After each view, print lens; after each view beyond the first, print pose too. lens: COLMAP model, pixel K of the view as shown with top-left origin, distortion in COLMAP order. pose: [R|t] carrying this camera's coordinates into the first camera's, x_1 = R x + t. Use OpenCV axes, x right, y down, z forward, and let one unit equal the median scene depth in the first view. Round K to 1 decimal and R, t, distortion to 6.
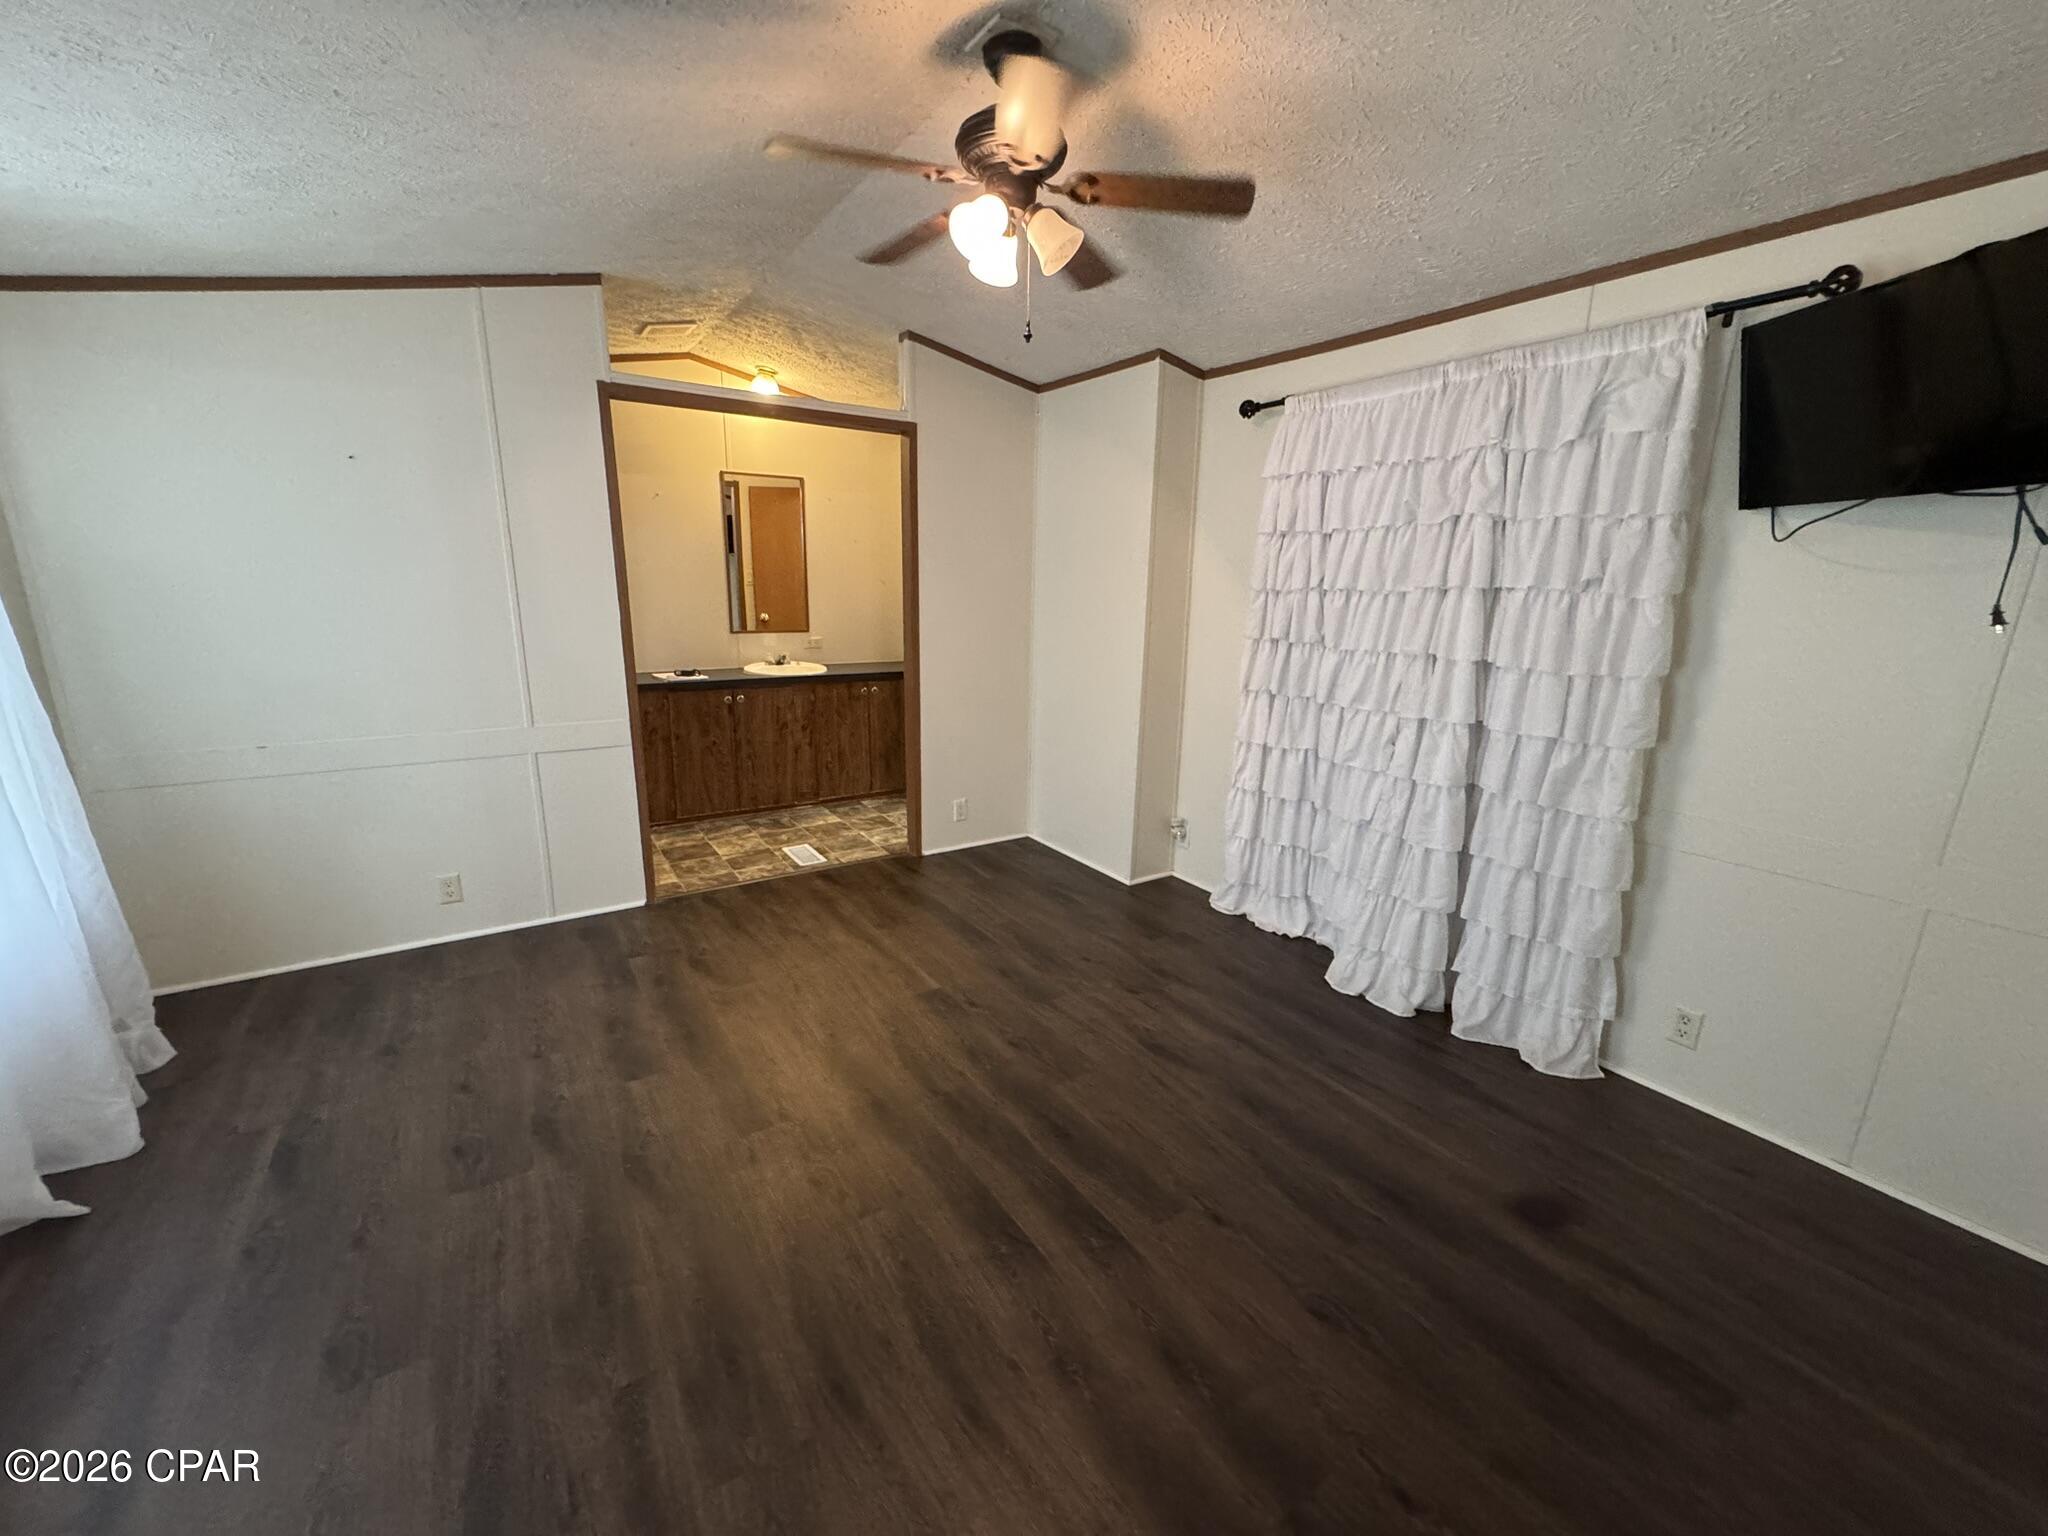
lens RADIAL K [[812.6, 0, 1020.2], [0, 812.6, 768.3], [0, 0, 1]] dist [-0.002592, -0.000427]
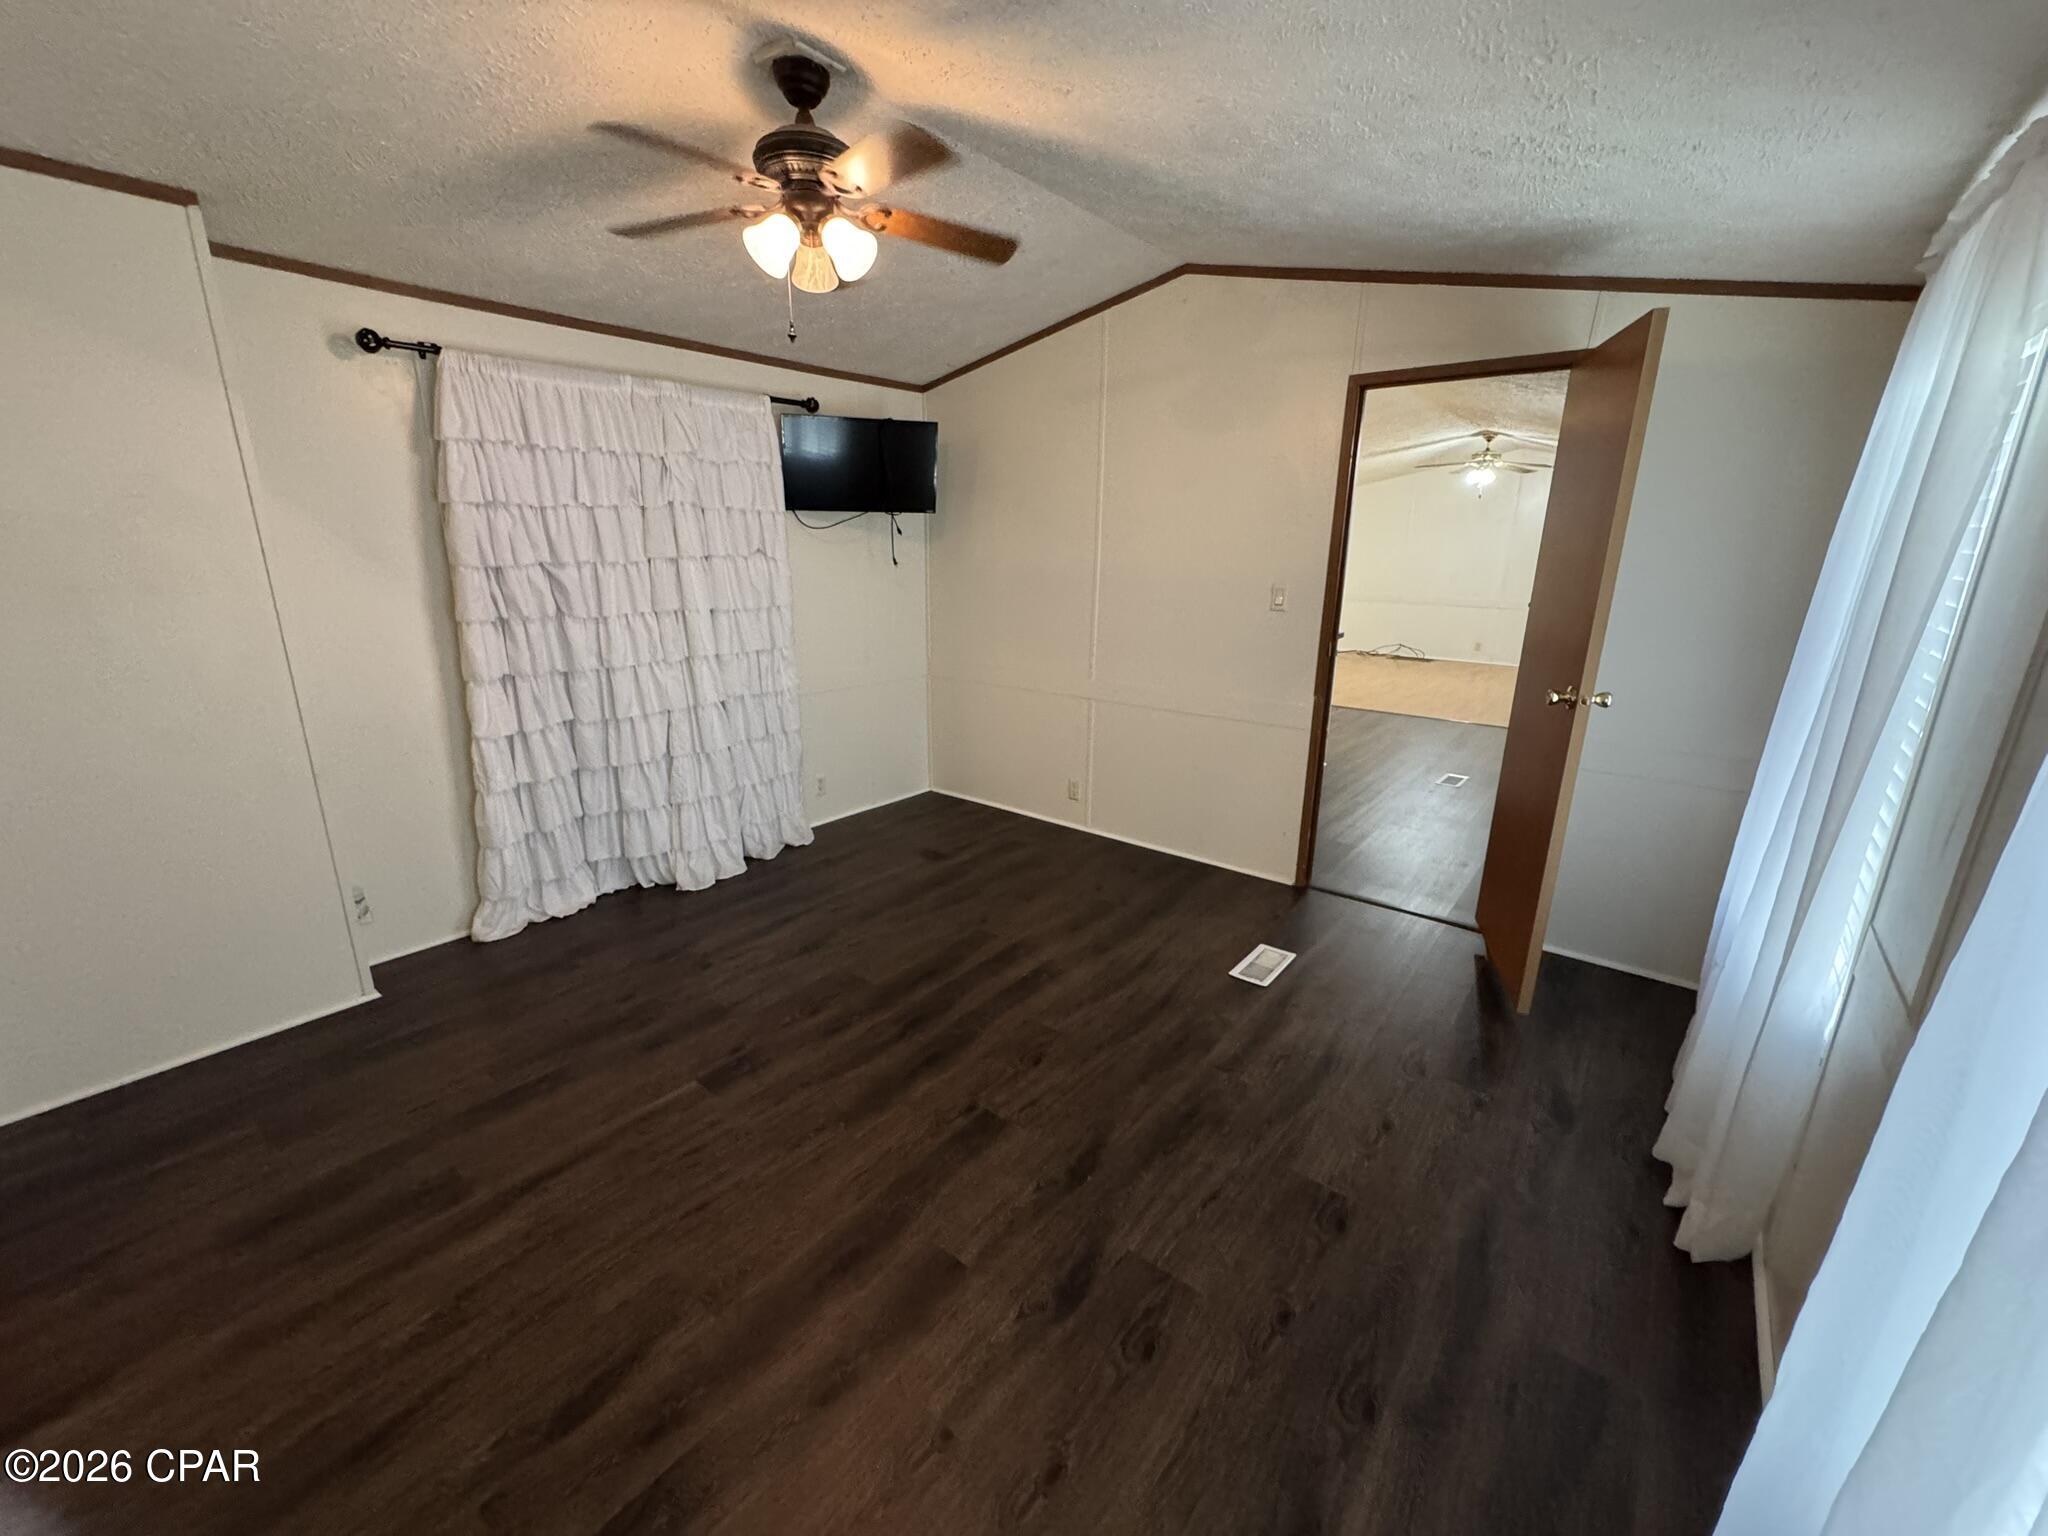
lens RADIAL K [[821.3, 0, 1016.5], [0, 821.3, 770.7], [0, 0, 1]] dist [-0.001046, -0.000213]
pose [[-0.306394, -0.277651, 0.910512, -0.921151], [0.206714, 0.914283, 0.348362, -0.247810], [-0.929189, 0.294952, -0.222736, 0.859494]]
